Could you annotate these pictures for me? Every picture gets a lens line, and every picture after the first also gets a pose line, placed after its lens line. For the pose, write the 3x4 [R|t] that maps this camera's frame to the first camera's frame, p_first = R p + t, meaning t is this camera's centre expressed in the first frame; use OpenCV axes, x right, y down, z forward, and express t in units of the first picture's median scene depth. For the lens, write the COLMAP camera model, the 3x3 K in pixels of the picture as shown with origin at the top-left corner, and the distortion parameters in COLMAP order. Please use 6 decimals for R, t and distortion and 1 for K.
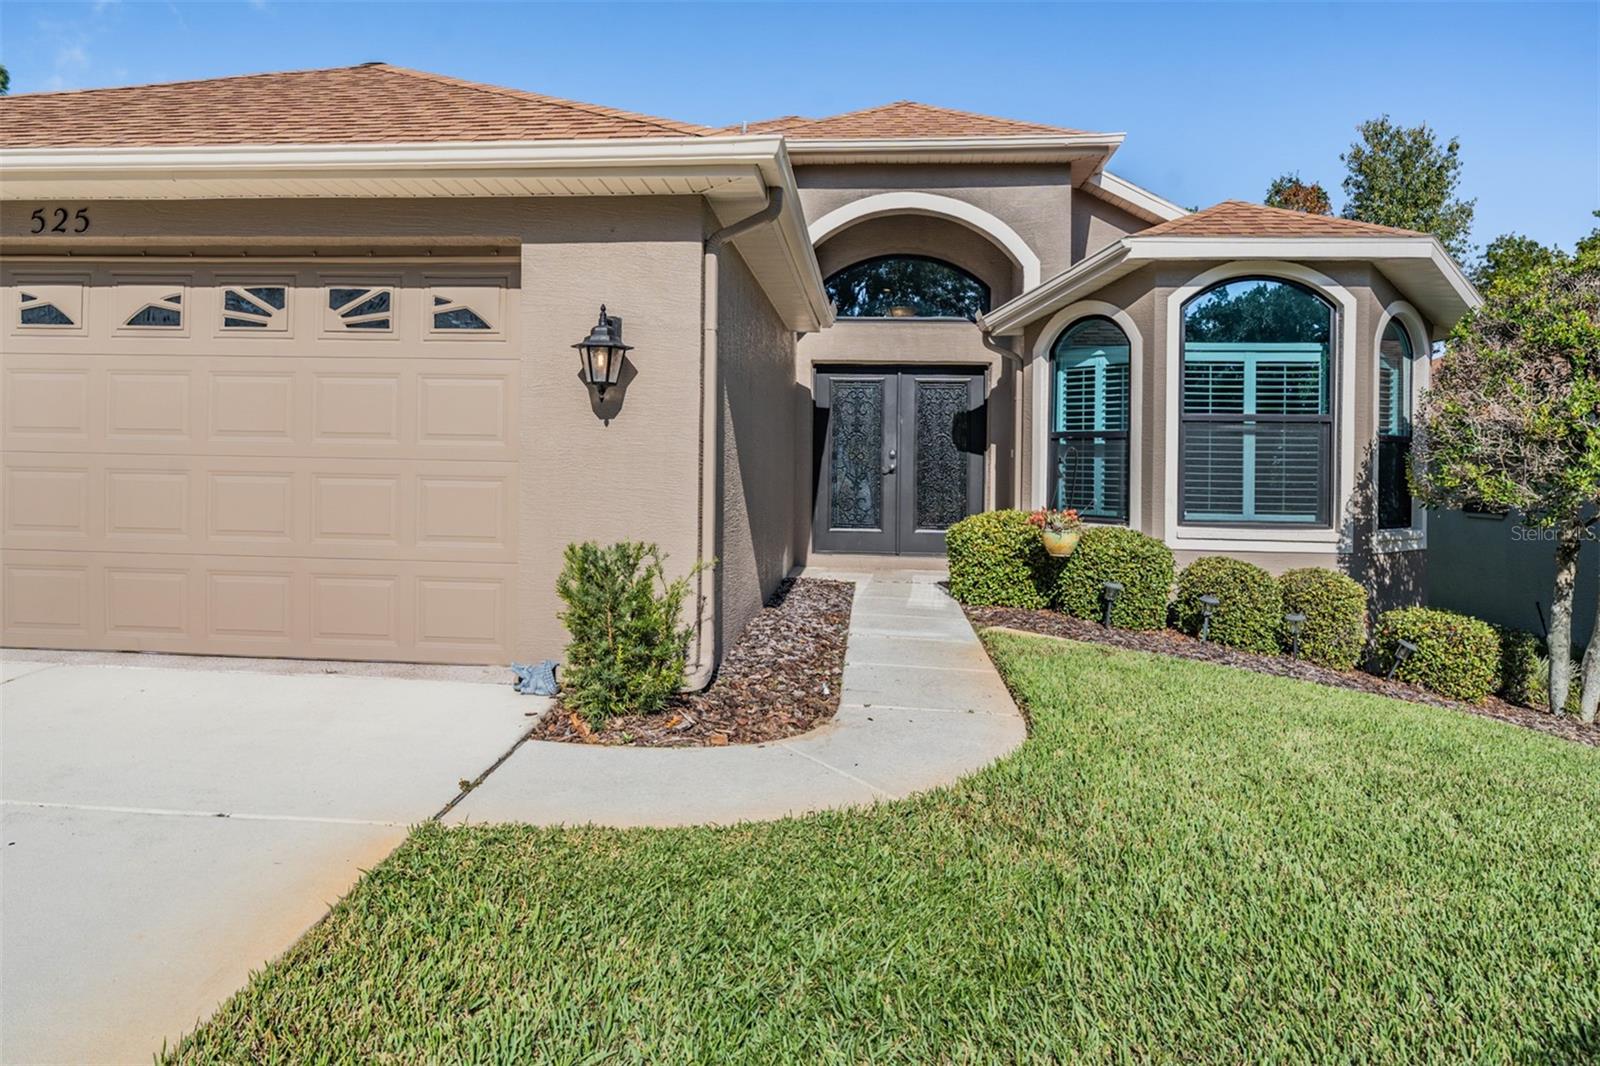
lens RADIAL K [[1091.0, 0, 815.4], [0, 1091.0, 457.6], [0, 0, 1]] dist [0.002633, 0.000284]
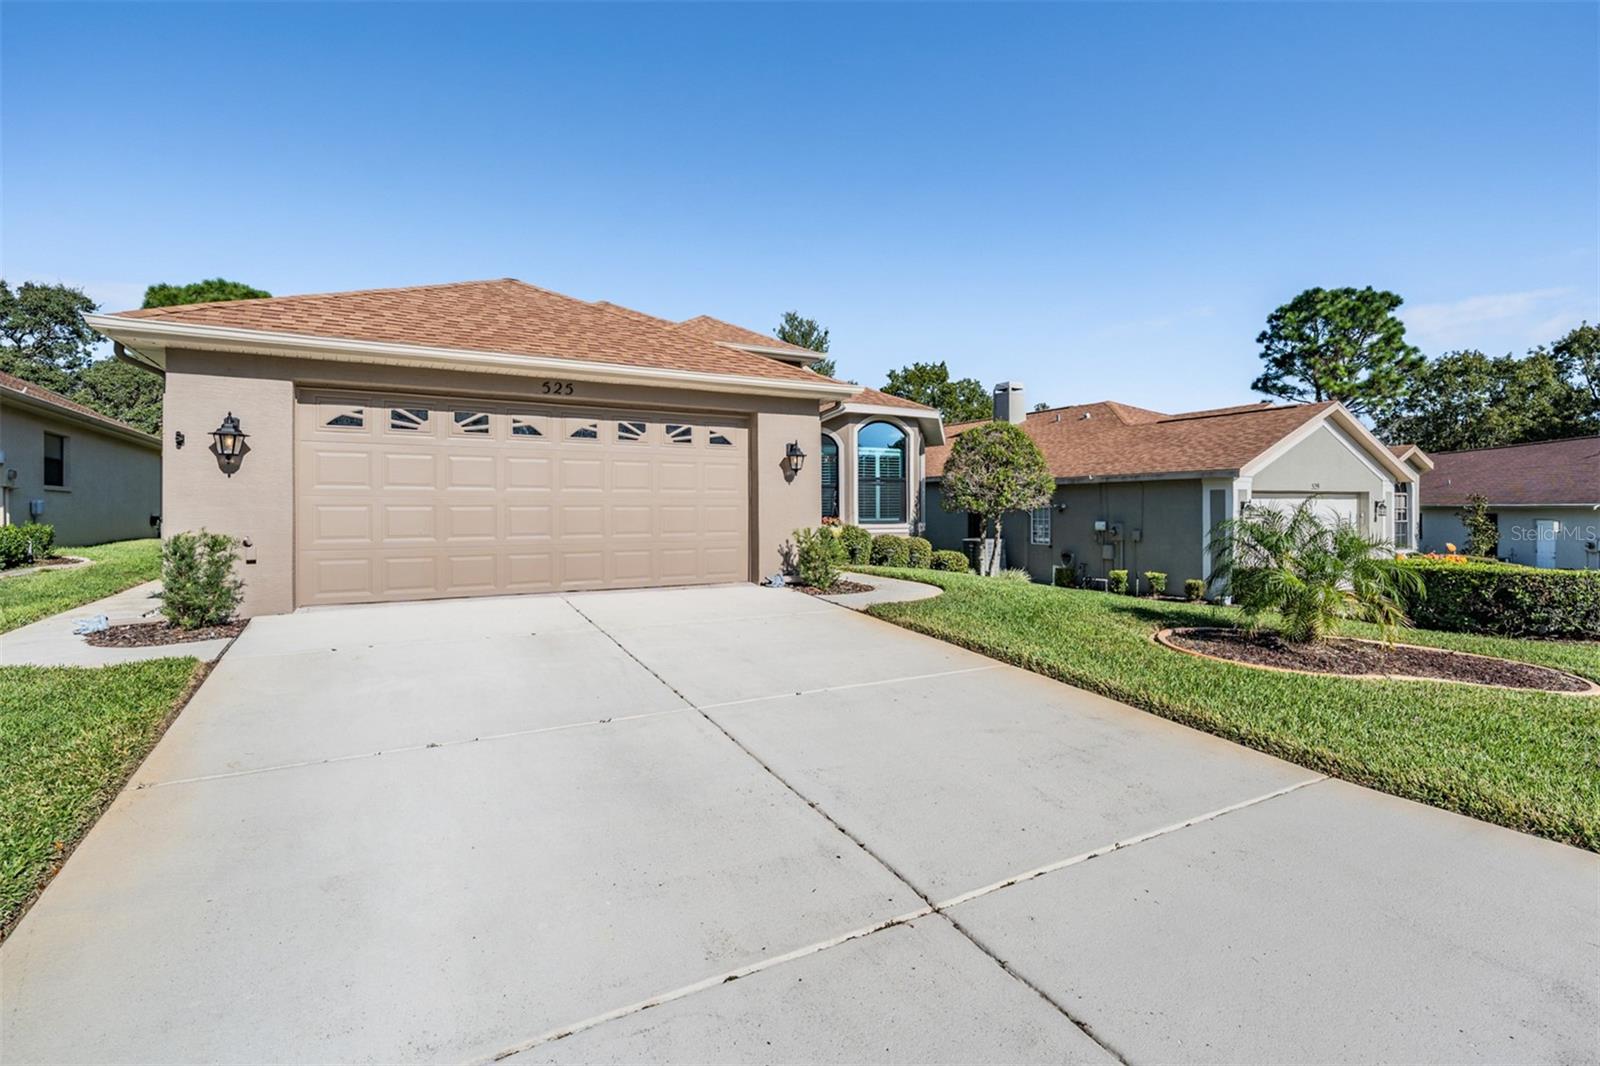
lens RADIAL K [[739.3, 0, 866.4], [0, 739.3, 506.6], [0, 0, 1]] dist [0.001319, -0.000252]
pose [[0.790336, -0.019043, 0.612377, -0.637442], [0.009993, 0.999785, 0.018193, -0.004065], [-0.612592, -0.008259, 0.790356, -0.291676]]
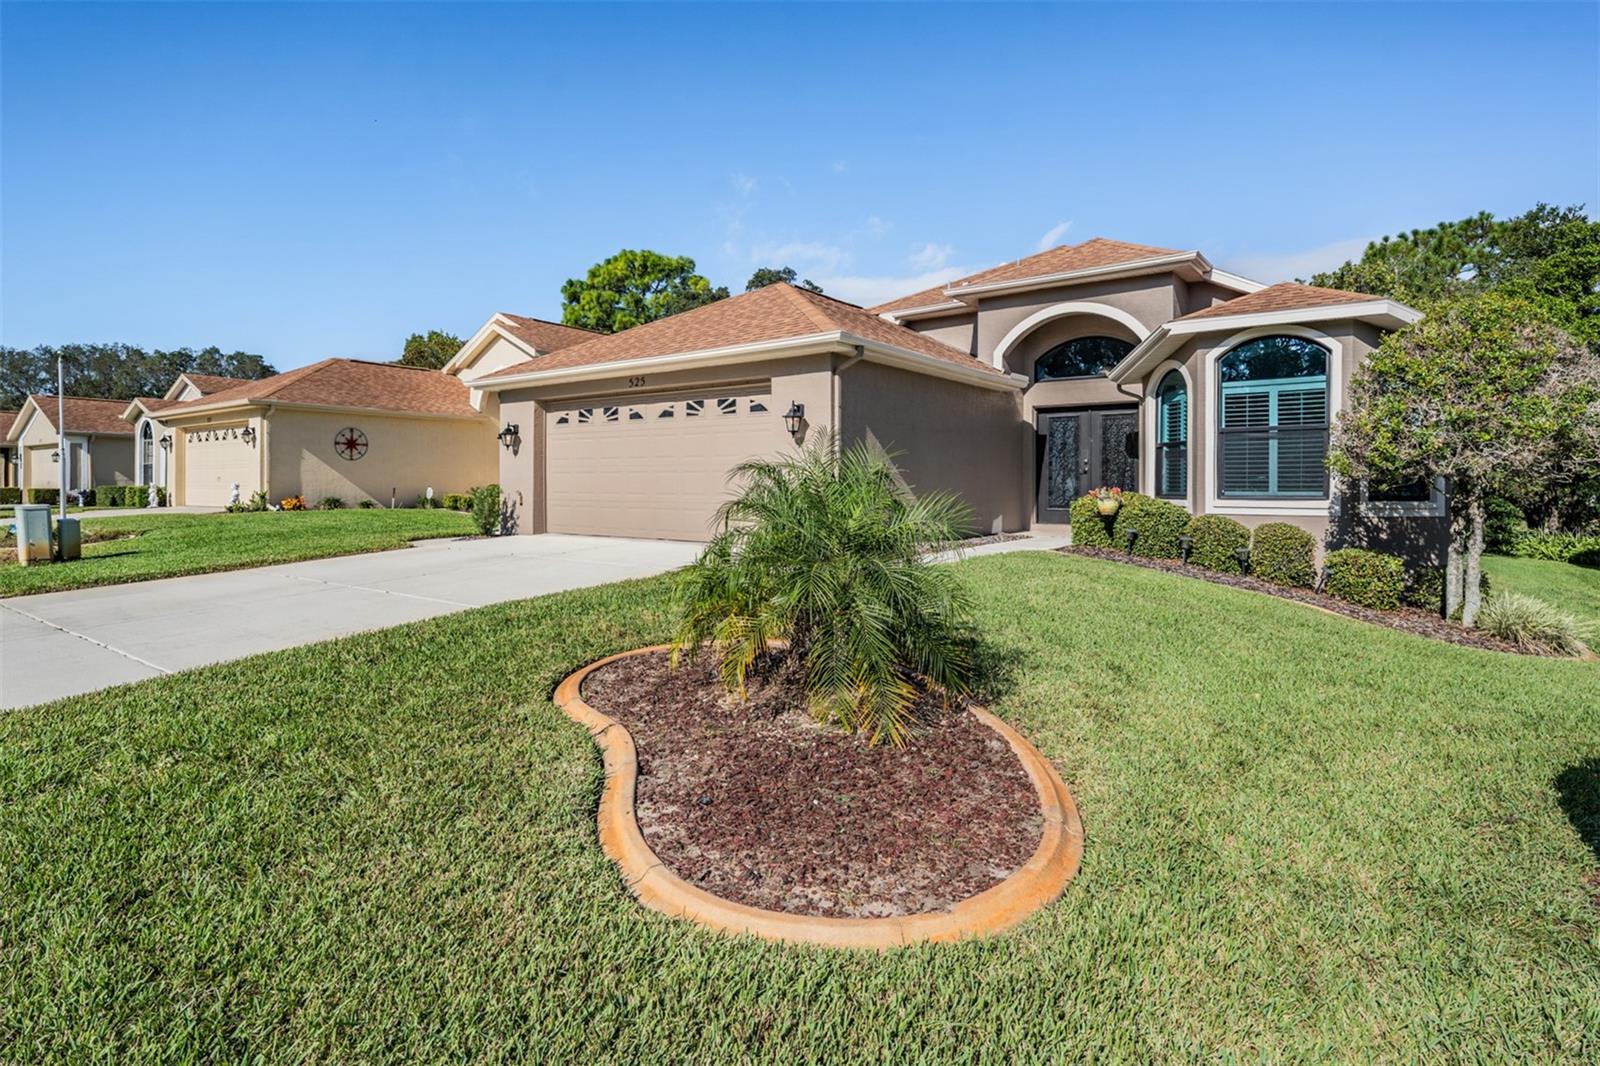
lens RADIAL K [[914.2, 0, 799.4], [0, 914.2, 481.1], [0, 0, 1]] dist [0.003510, 0.000731]
pose [[0.847362, -0.021186, -0.530593, 0.516112], [0.017808, 0.999776, -0.011480, 0.040229], [0.530717, 0.000279, 0.847549, -0.437083]]
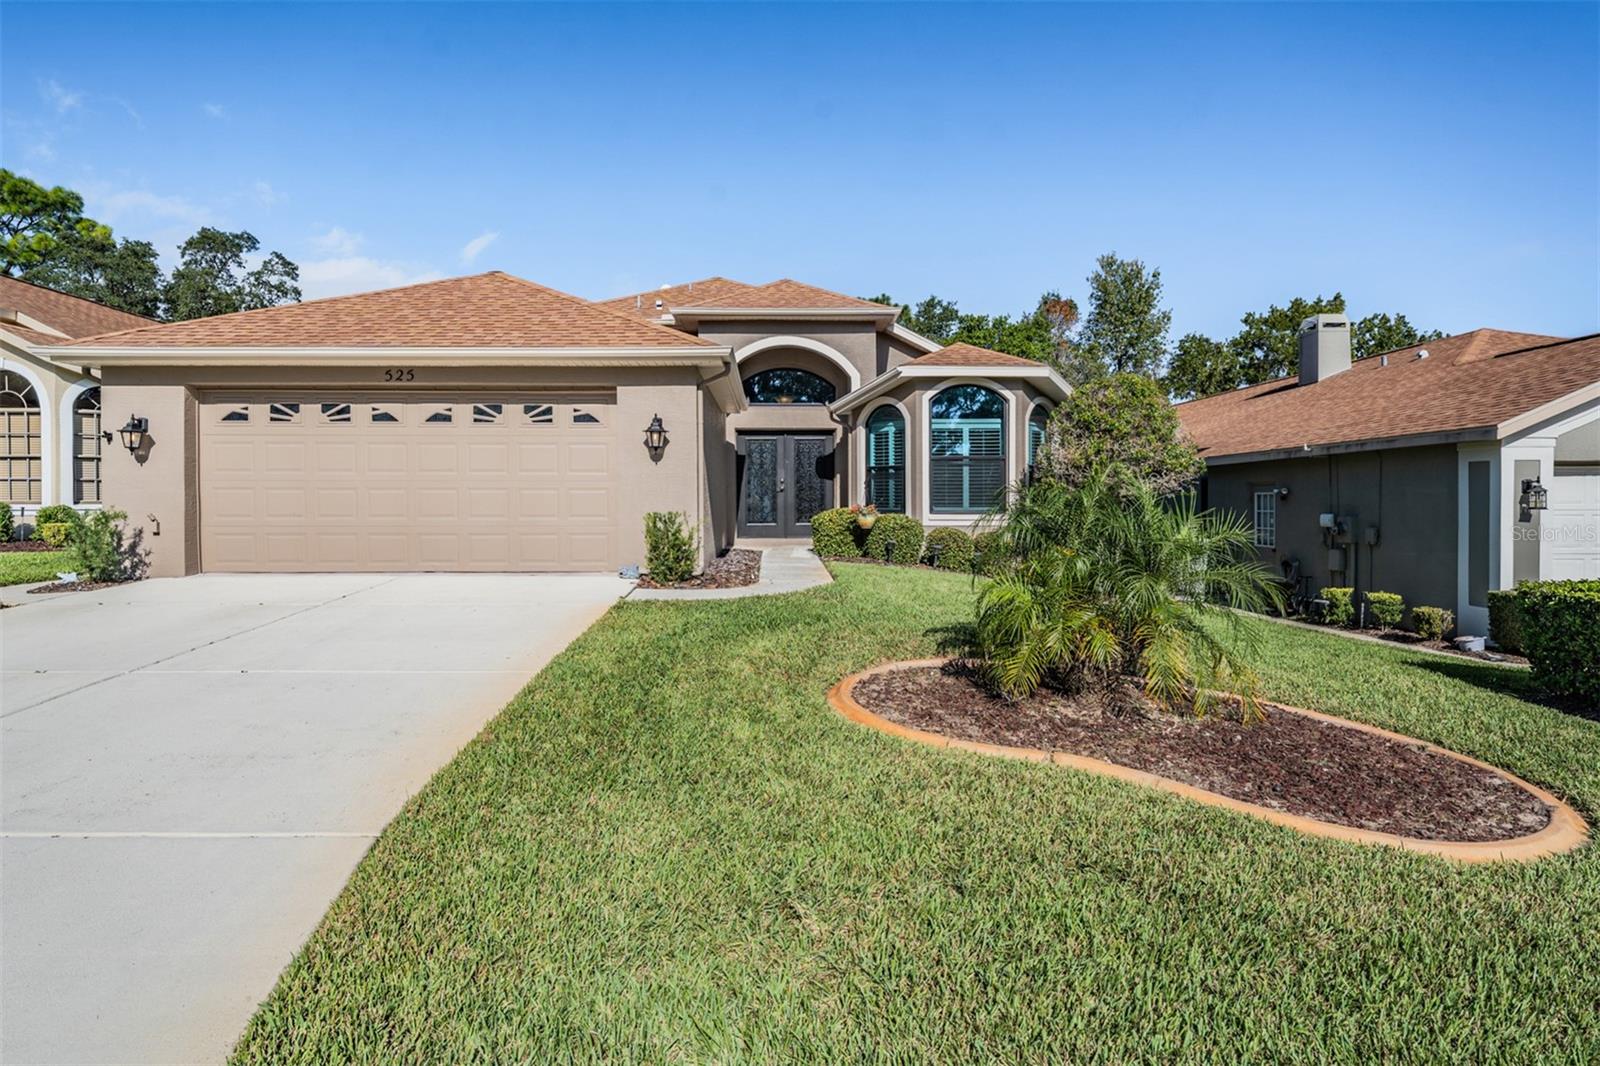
lens RADIAL K [[885.5, 0, 861.9], [0, 885.5, 496.8], [0, 0, 1]] dist [0.001177, 0.000022]
pose [[0.987741, -0.019981, 0.154817, -0.029401], [0.019423, 0.999798, 0.005119, 0.021585], [-0.154888, -0.002049, 0.987930, -0.527754]]
